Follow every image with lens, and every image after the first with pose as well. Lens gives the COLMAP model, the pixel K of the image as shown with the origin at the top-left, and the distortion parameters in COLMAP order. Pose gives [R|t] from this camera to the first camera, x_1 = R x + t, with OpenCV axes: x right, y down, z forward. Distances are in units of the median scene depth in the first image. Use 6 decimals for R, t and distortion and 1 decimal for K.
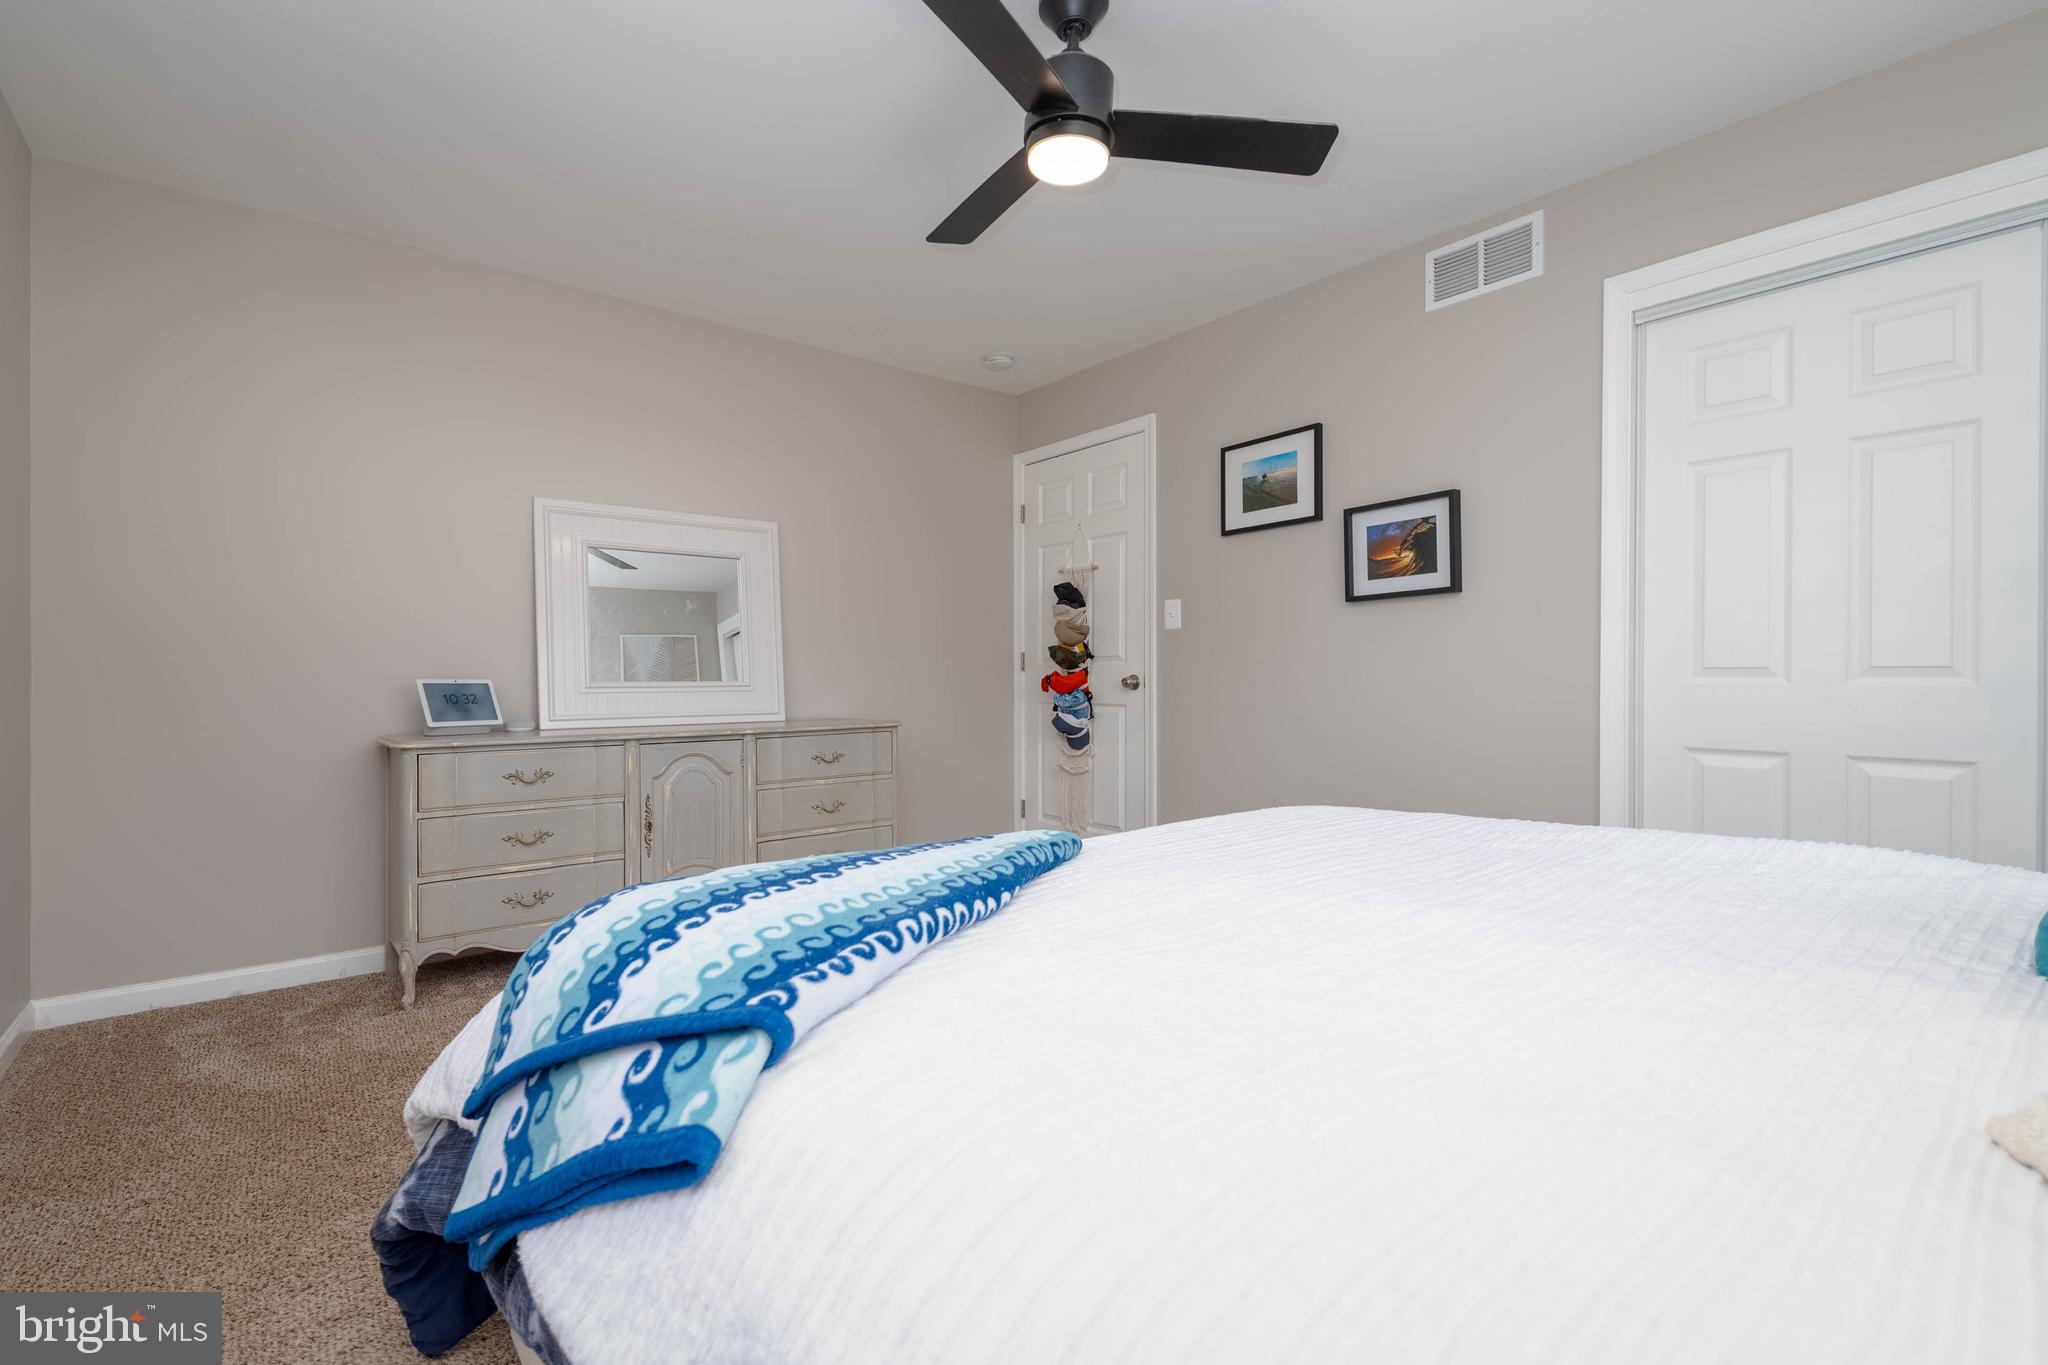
lens RADIAL K [[891.1, 0, 1031.9], [0, 891.1, 679.3], [0, 0, 1]] dist [-0.003007, -0.000421]
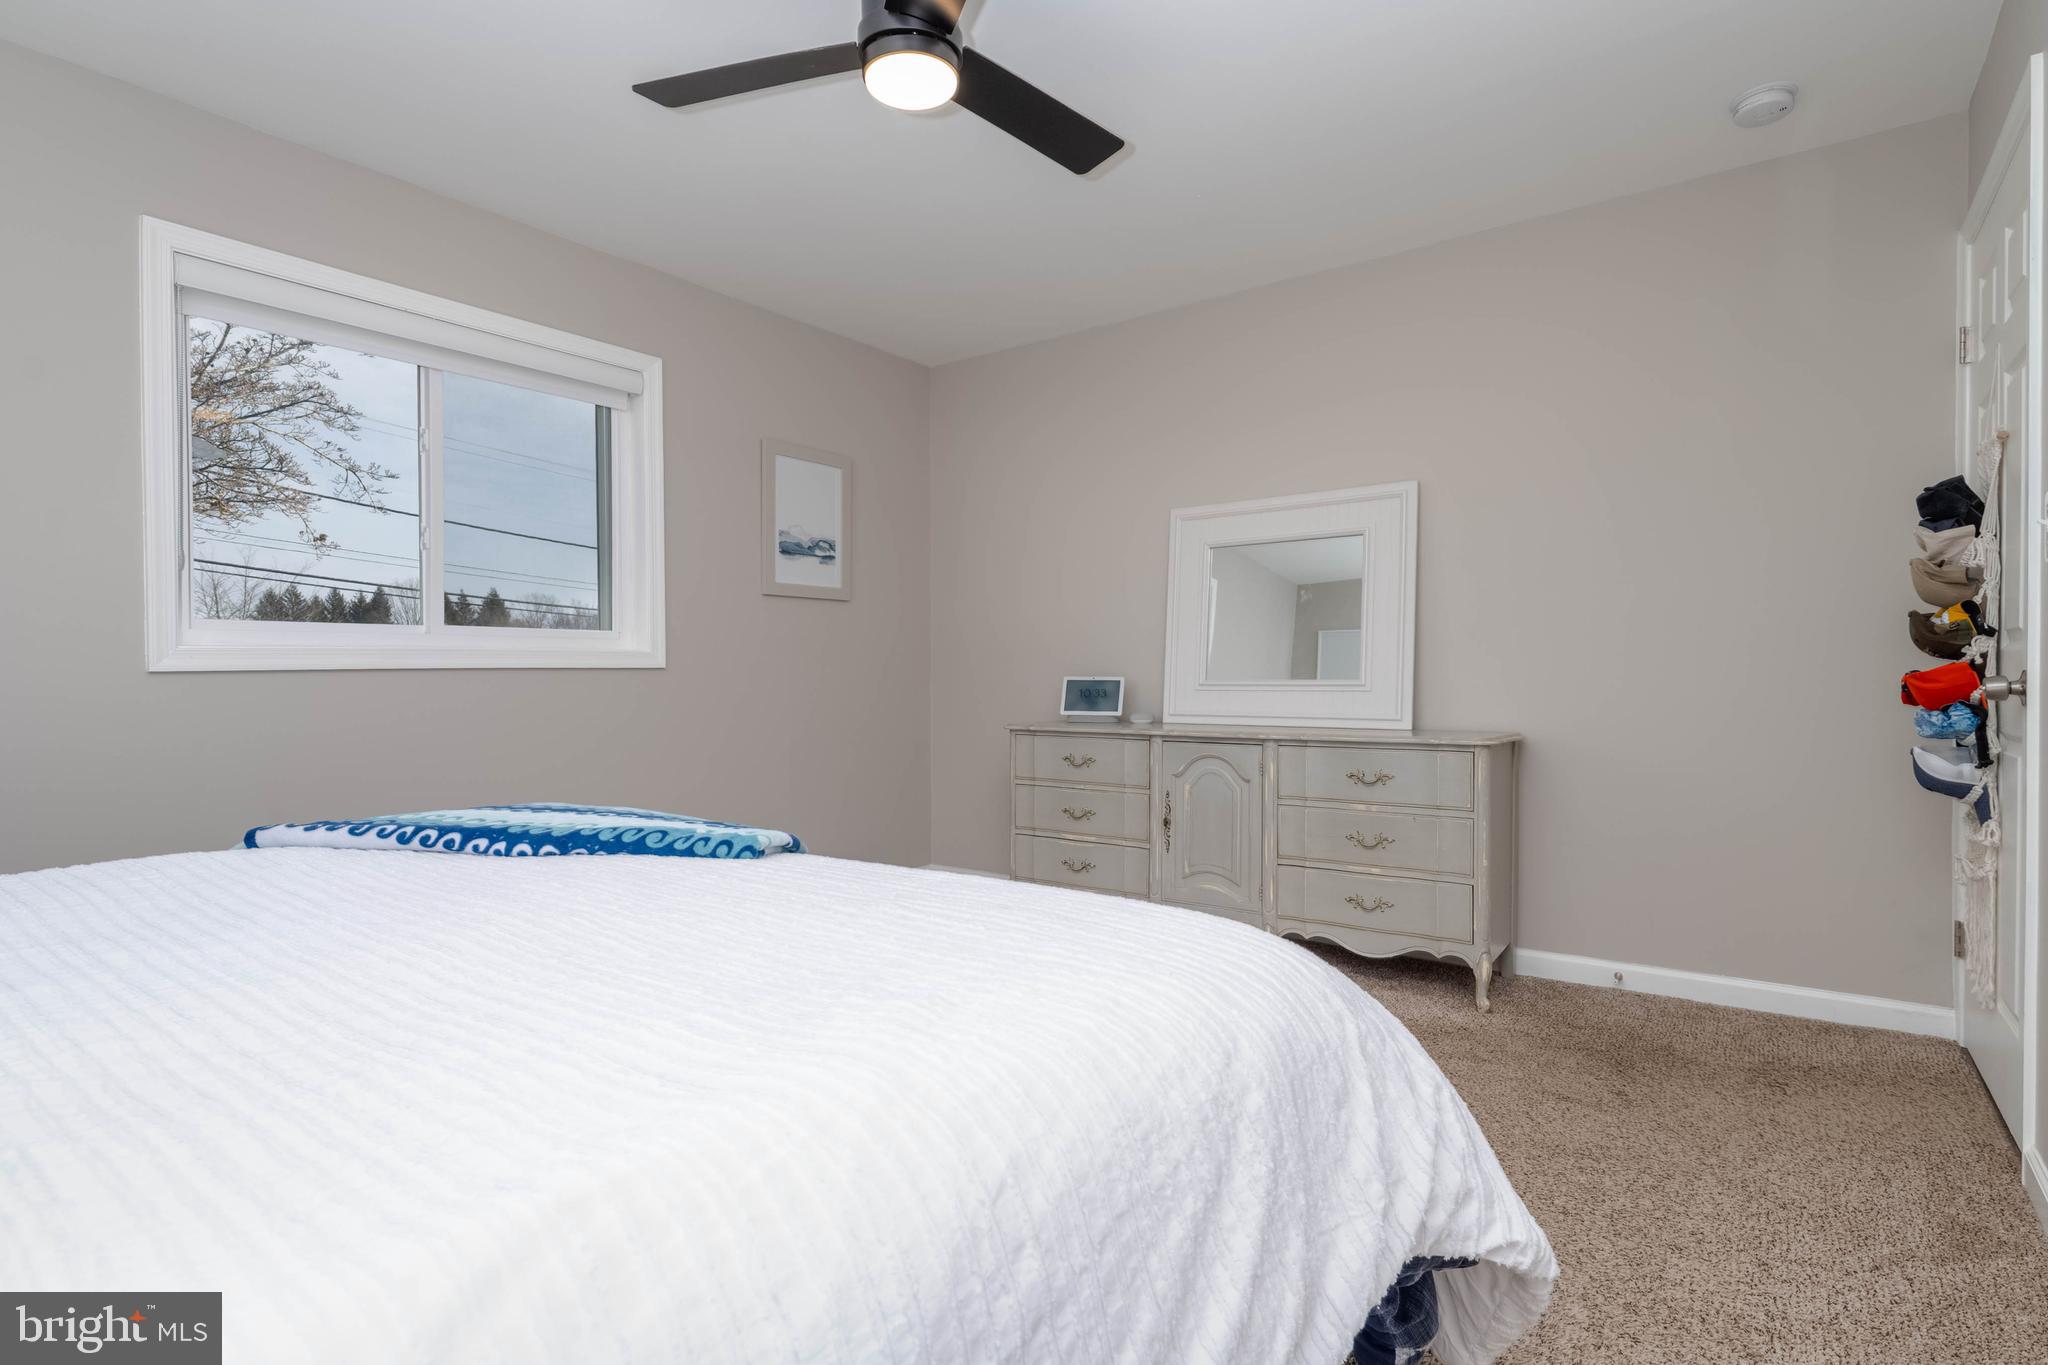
lens RADIAL K [[1014.2, 0, 1057.9], [0, 1014.2, 681.0], [0, 0, 1]] dist [0.009198, 0.000124]
pose [[0.268745, 0.005343, -0.963197, 0.554549], [-0.006754, 0.999970, 0.003663, 0.001400], [0.963188, 0.005521, 0.268773, 0.495563]]
